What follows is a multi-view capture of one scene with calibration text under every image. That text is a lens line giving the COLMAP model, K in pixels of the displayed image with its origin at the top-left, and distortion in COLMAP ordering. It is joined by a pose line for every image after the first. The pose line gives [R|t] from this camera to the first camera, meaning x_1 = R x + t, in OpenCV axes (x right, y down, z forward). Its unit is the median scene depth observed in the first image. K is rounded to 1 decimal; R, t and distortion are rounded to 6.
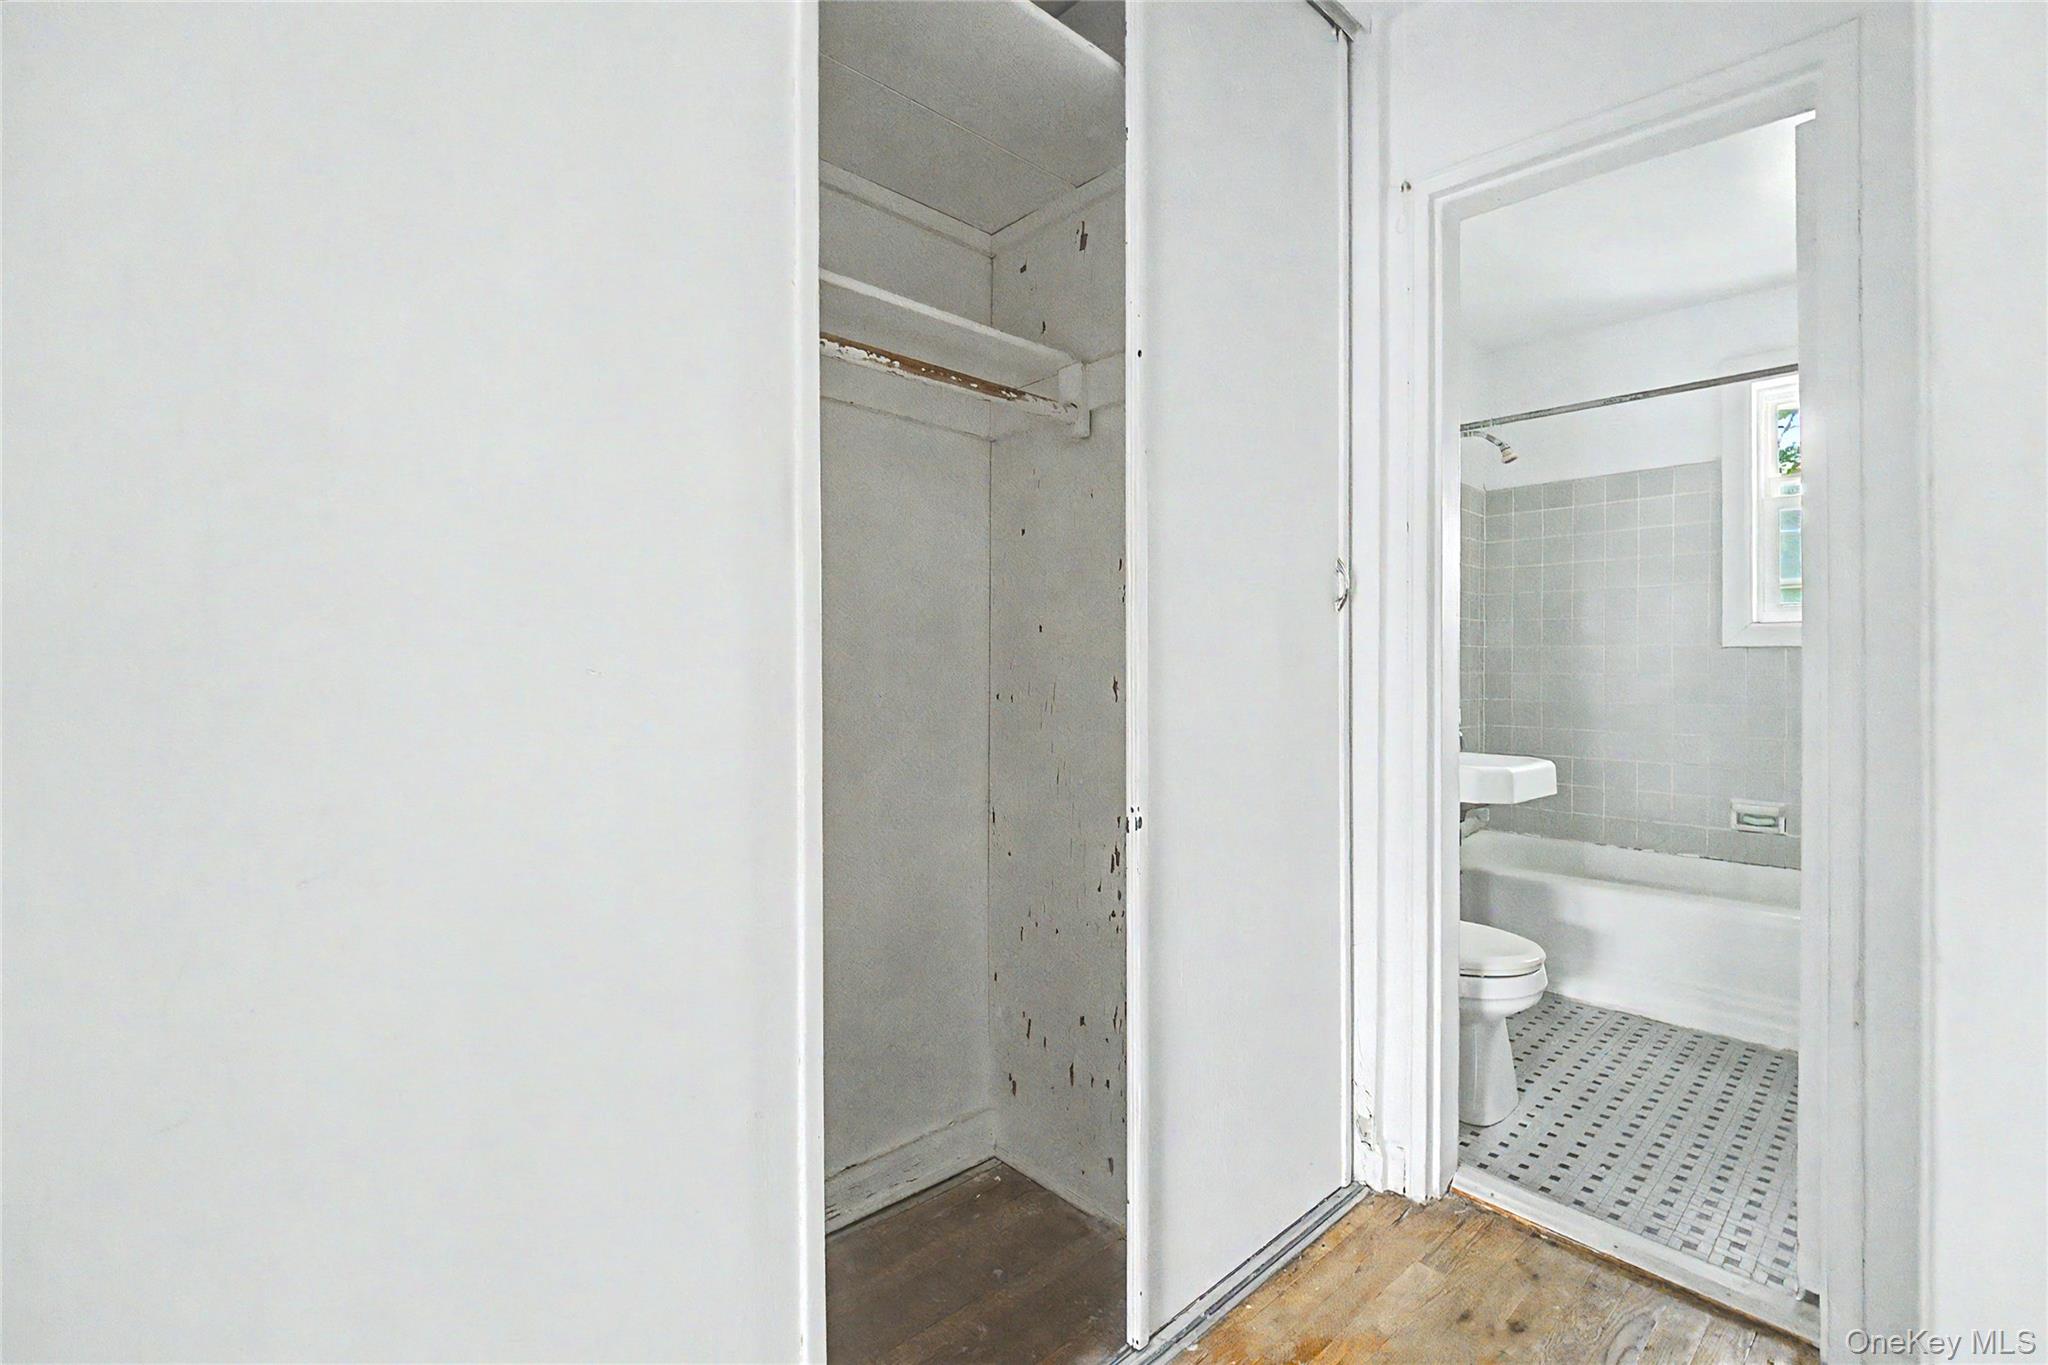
lens RADIAL K [[885.9, 0, 1039.2], [0, 885.9, 680.3], [0, 0, 1]] dist [0.013037, -0.023605]
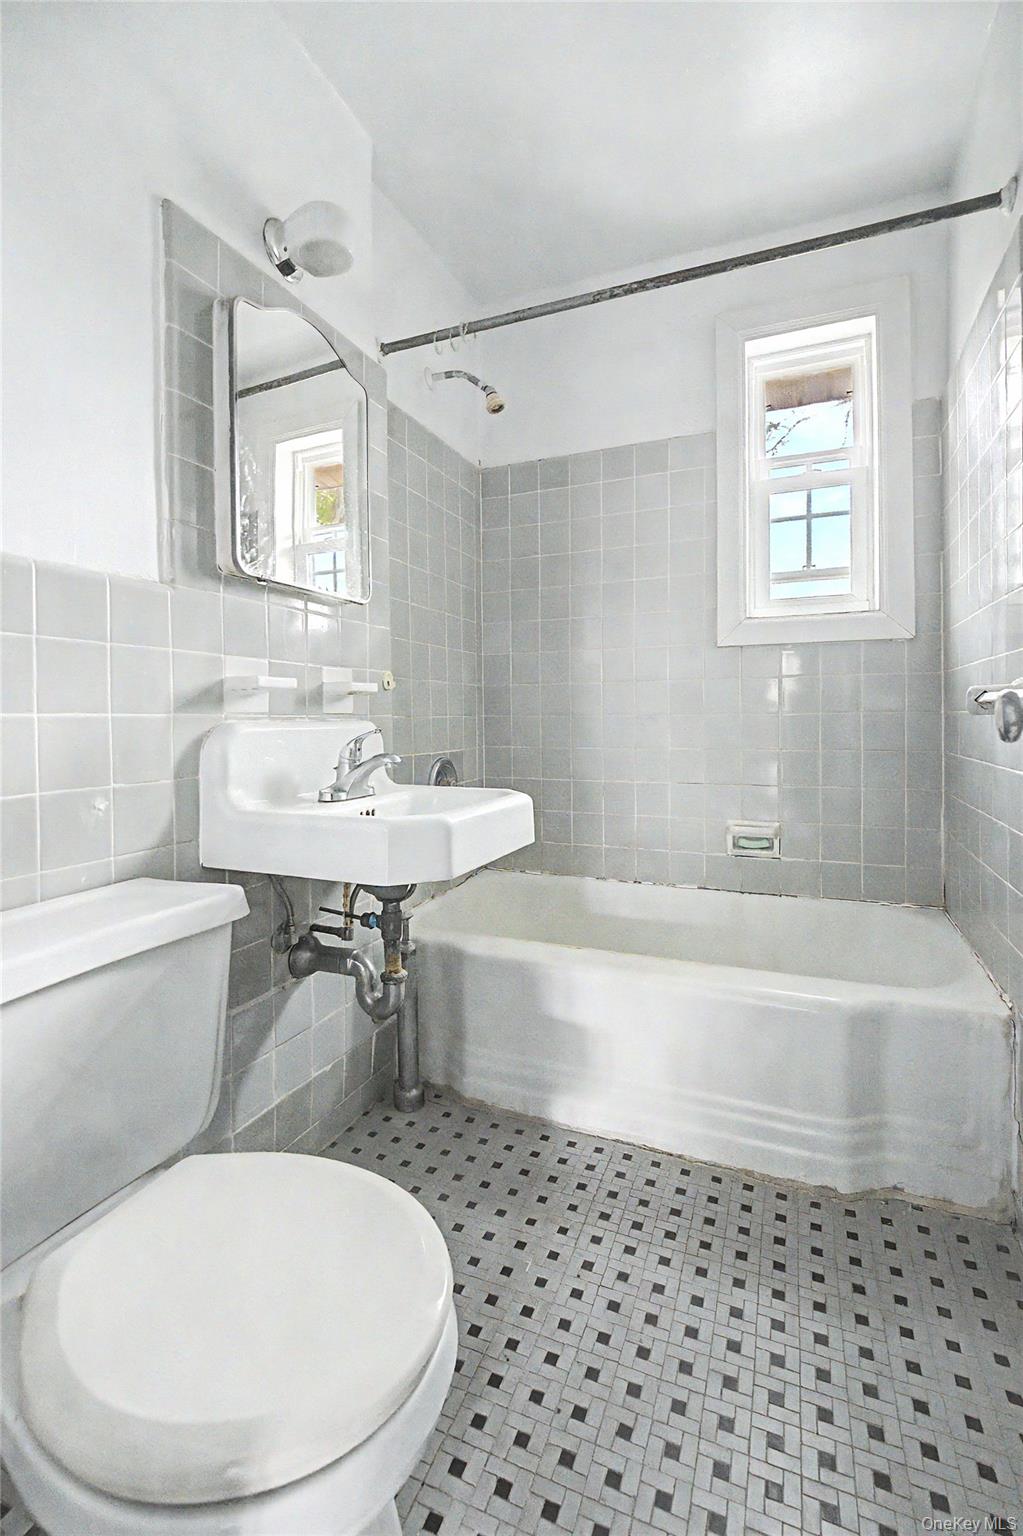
lens RADIAL K [[662.3, 0, 511.1], [0, 662.3, 742.9], [0, 0, 1]] dist [0.017927, -0.022675]
pose [[0.916417, -0.028924, 0.399177, 0.335289], [0.016337, 0.999257, 0.034899, 0.032077], [-0.399890, -0.025461, 0.916209, 0.500119]]
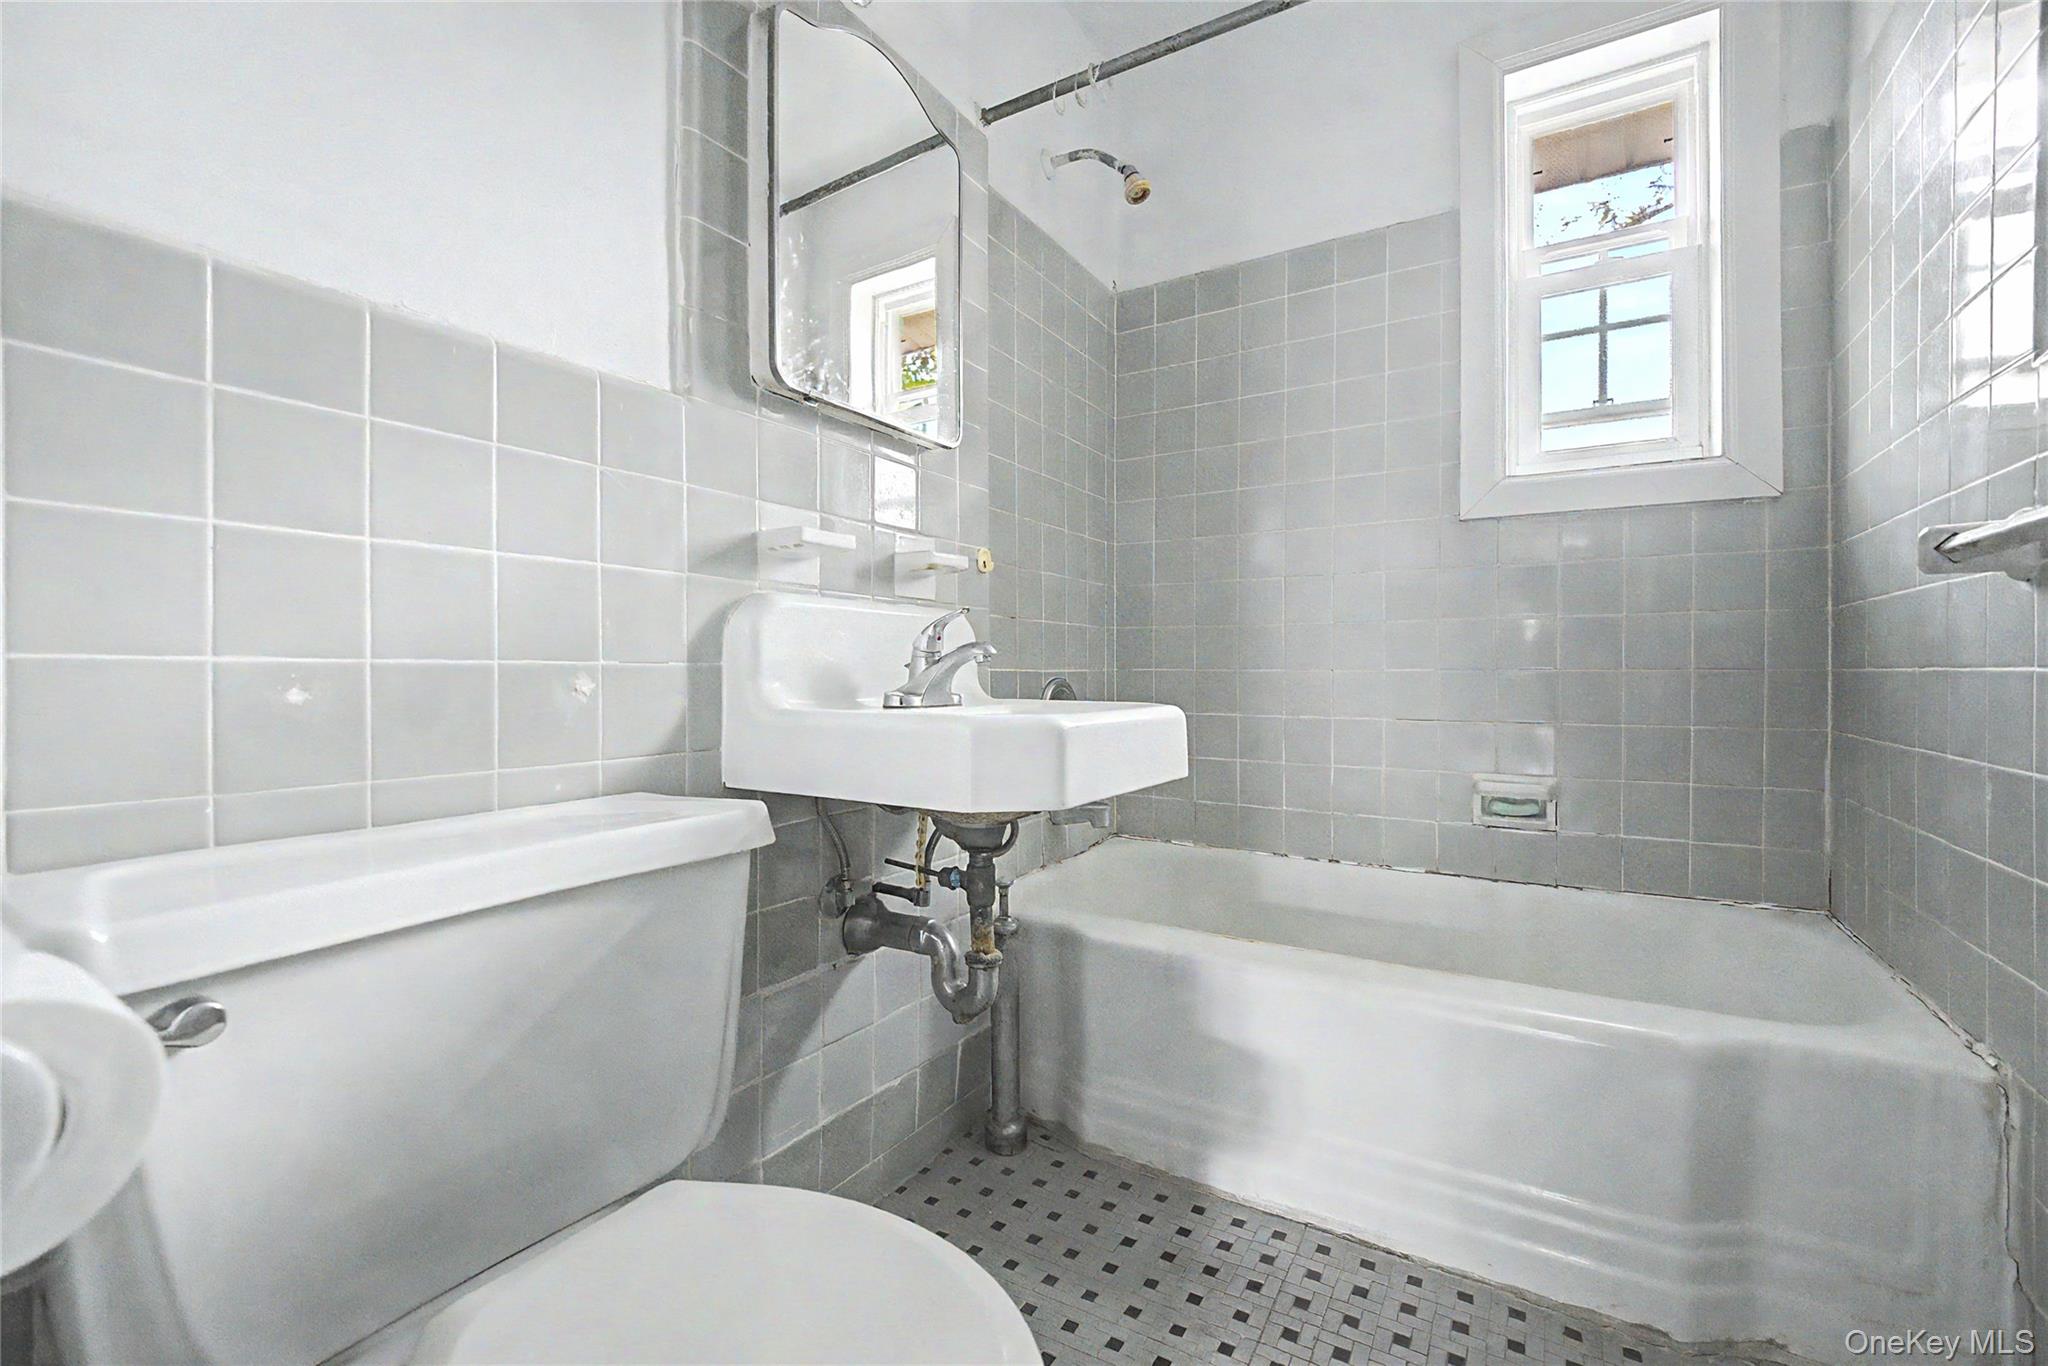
lens RADIAL K [[883.1, 0, 1019.5], [0, 883.1, 673.0], [0, 0, 1]] dist [0.017927, -0.022675]
pose [[0.965840, -0.017788, 0.258529, 0.342310], [0.009968, 0.999453, 0.031528, 0.045763], [-0.258948, -0.027874, 0.965489, 0.518508]]
